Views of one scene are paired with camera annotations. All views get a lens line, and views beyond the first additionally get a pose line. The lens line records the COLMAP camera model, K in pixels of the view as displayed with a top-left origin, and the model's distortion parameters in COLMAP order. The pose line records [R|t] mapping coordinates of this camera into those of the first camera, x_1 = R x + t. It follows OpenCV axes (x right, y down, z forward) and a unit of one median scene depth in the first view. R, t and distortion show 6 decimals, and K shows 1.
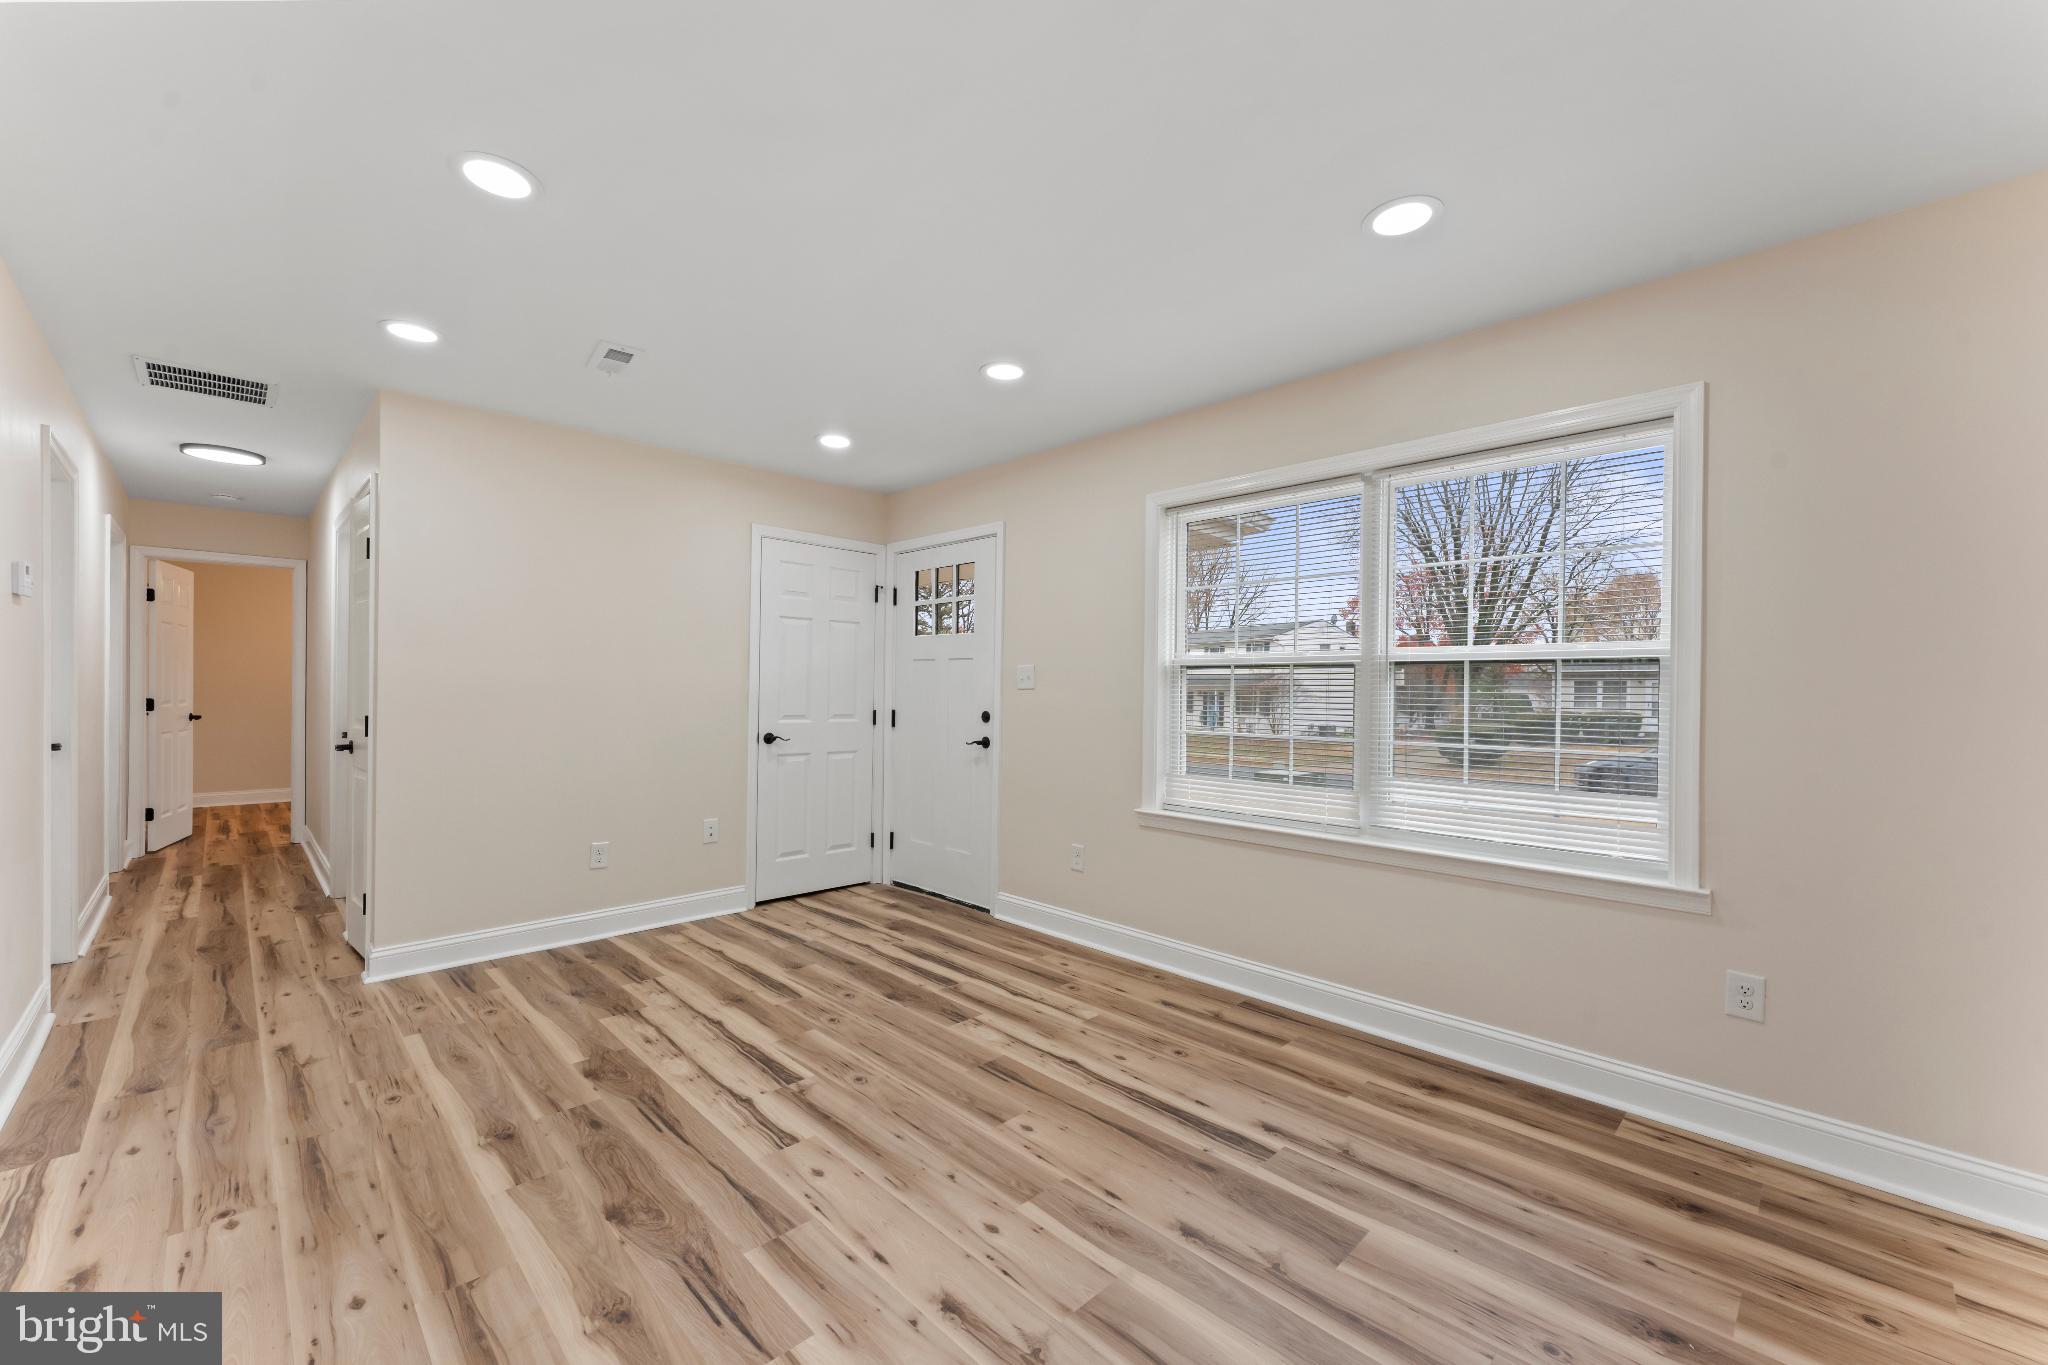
lens RADIAL K [[811.7, 0, 1012.8], [0, 811.7, 697.9], [0, 0, 1]] dist [-0.001102, -0.000249]
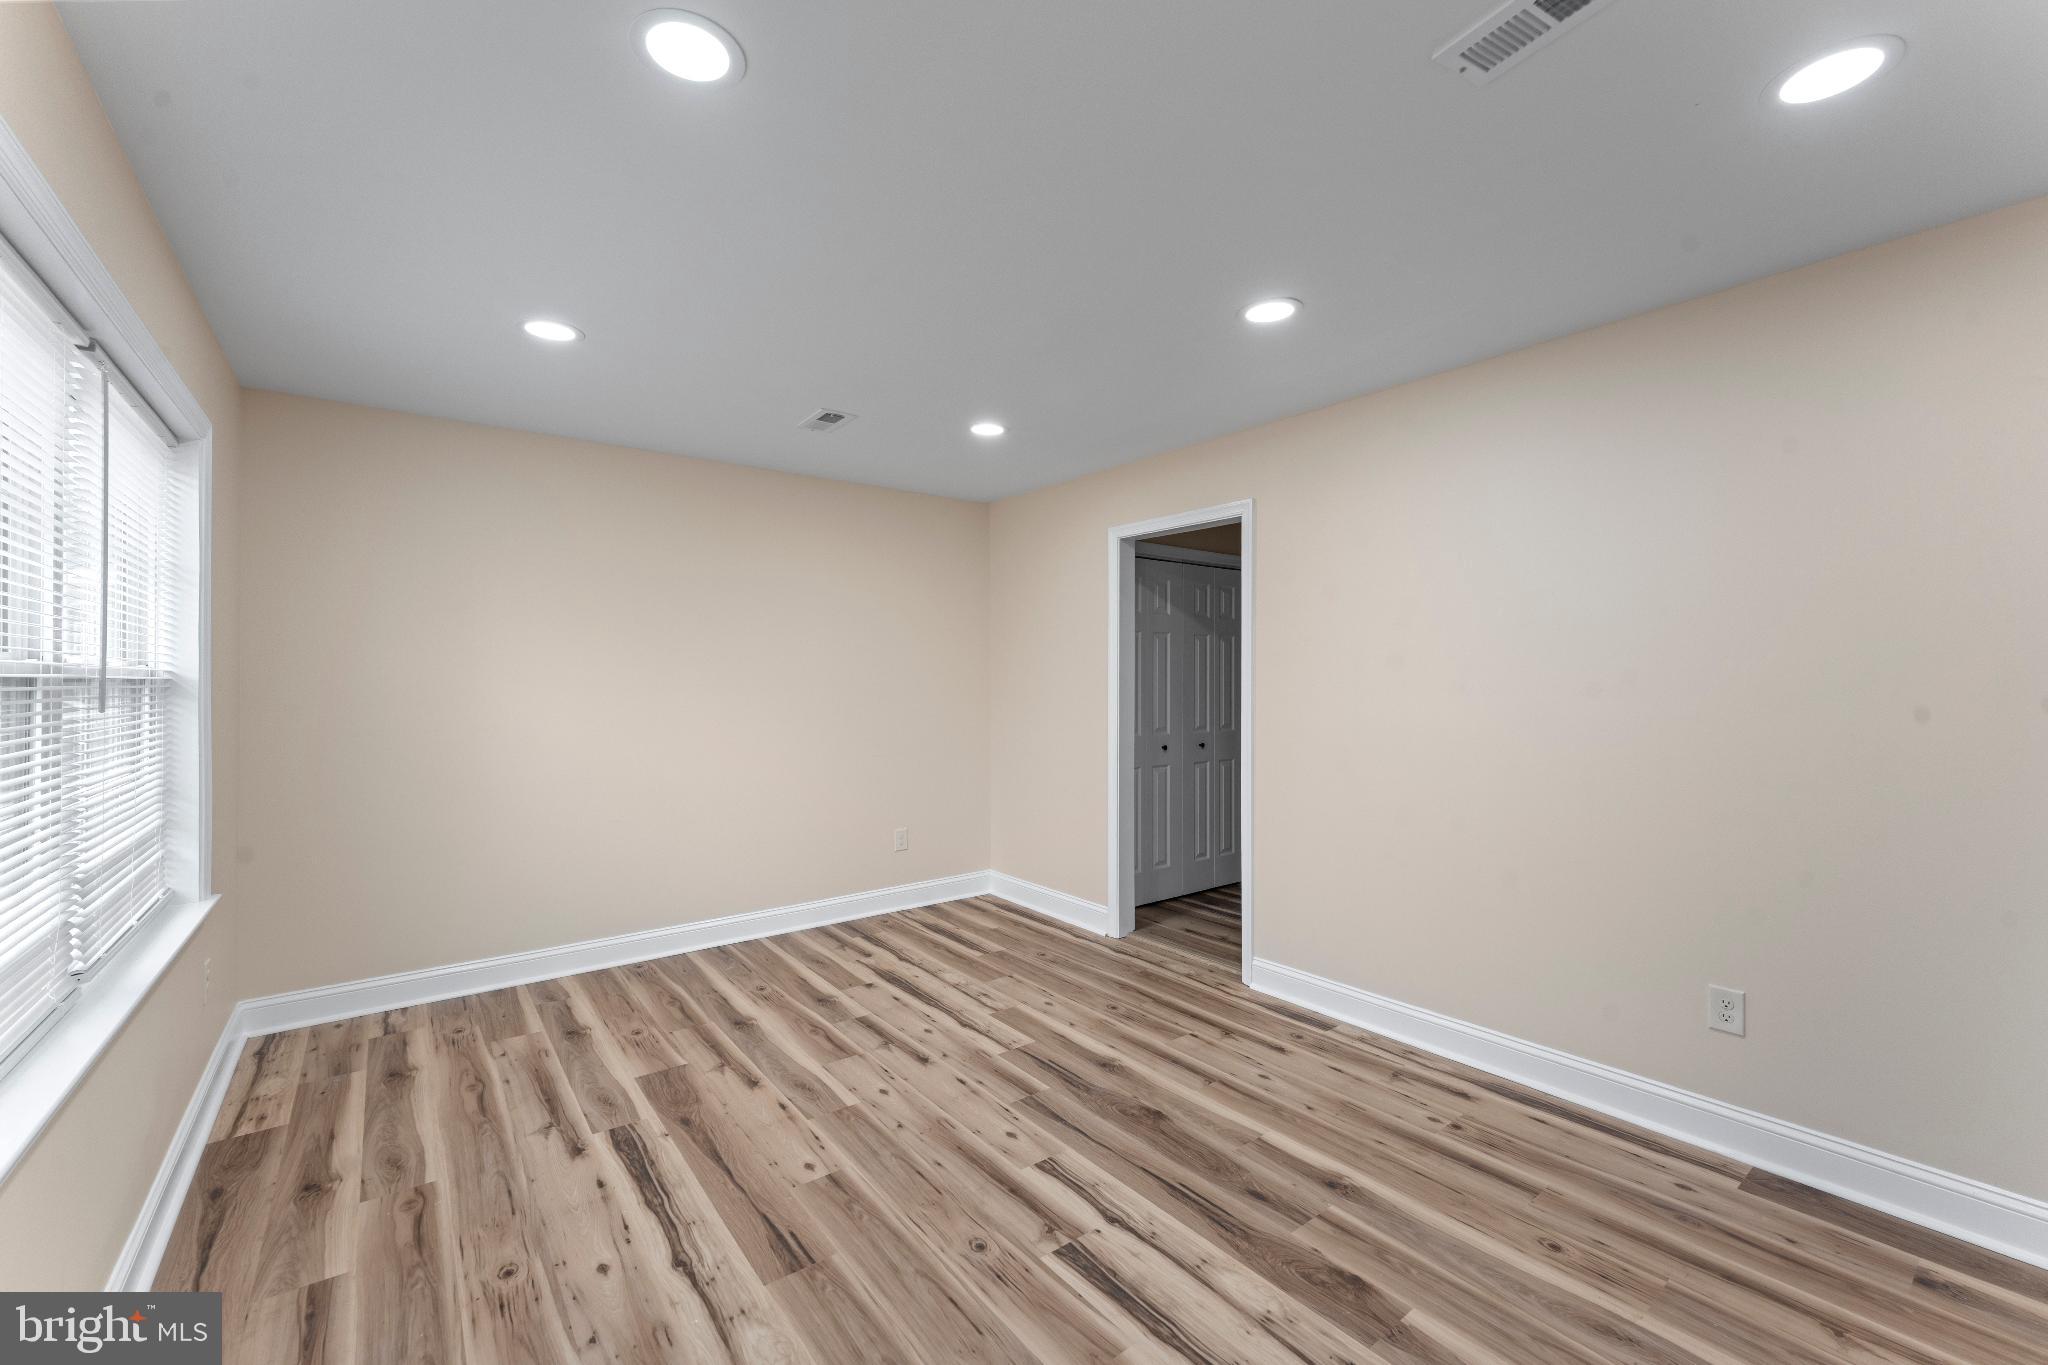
lens RADIAL K [[811.7, 0, 1012.8], [0, 811.7, 670.0], [0, 0, 1]] dist [-0.001102, -0.000249]
pose [[-0.992324, -0.008329, 0.123384, -0.357159], [-0.008770, 0.999957, -0.003030, -0.074514], [-0.123353, -0.004089, -0.992354, 2.026139]]
